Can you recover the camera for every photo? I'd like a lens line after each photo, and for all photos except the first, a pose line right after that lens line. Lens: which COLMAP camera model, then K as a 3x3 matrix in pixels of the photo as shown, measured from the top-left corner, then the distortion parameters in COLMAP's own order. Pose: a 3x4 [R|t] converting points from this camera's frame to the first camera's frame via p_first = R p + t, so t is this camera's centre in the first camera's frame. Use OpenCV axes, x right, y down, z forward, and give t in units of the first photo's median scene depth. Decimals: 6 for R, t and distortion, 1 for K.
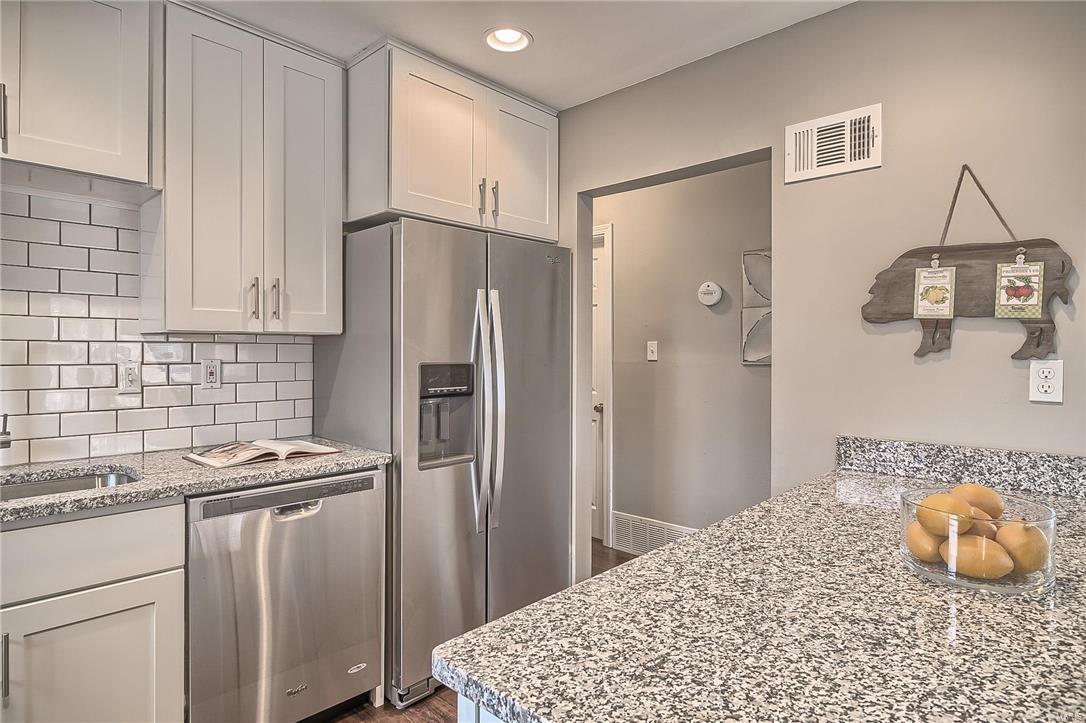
lens RADIAL K [[566.4, 0, 547.8], [0, 566.4, 356.6], [0, 0, 1]] dist [0.006546, -0.000340]
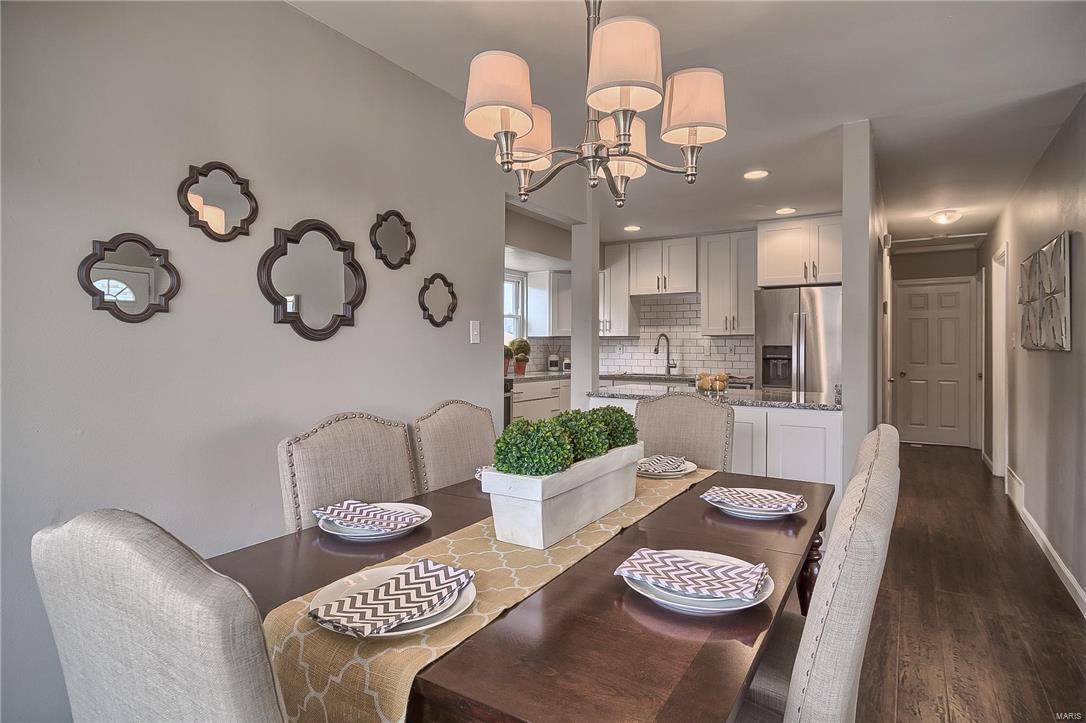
lens RADIAL K [[588.0, 0, 541.0], [0, 588.0, 354.9], [0, 0, 1]] dist [-0.000816, -0.000043]
pose [[0.199909, 0.007619, -0.979785, 2.283125], [-0.010359, 0.999930, 0.005662, 0.053450], [0.979760, 0.009018, 0.199974, -0.536739]]
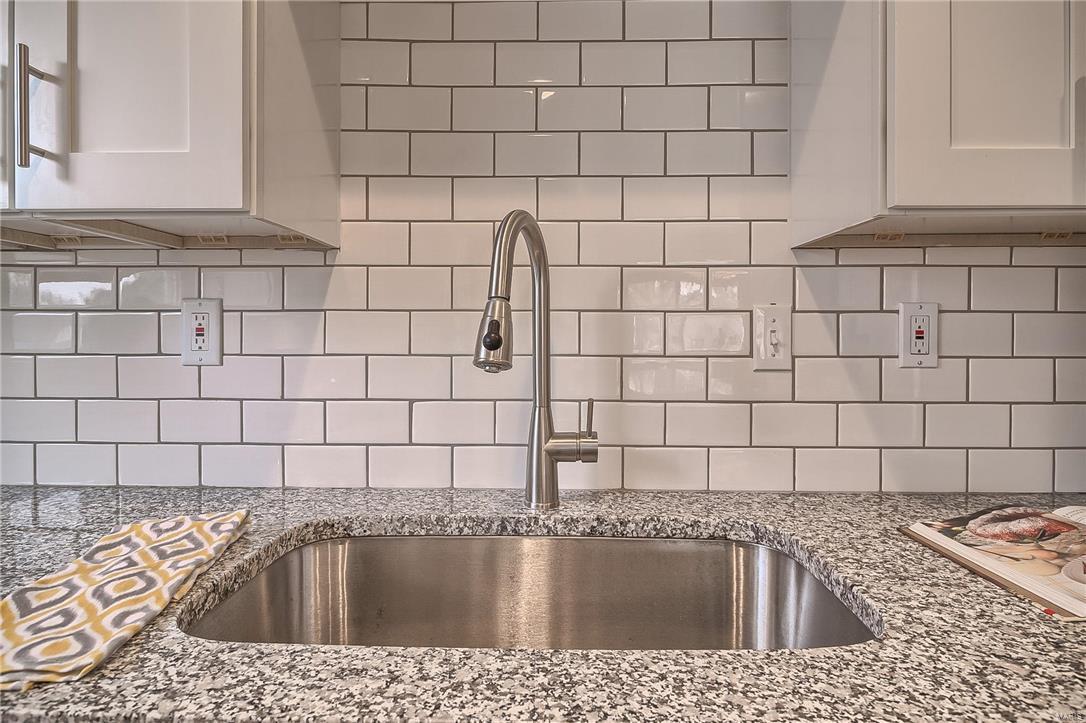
lens RADIAL K [[630.9, 0, 542.3], [0, 630.9, 352.1], [0, 0, 1]] dist [-0.004338, -0.000708]
pose [[0.665844, 0.013582, -0.745968, -0.464361], [-0.004126, 0.999886, 0.014523, 0.042093], [0.746080, -0.006592, 0.665824, 0.490803]]
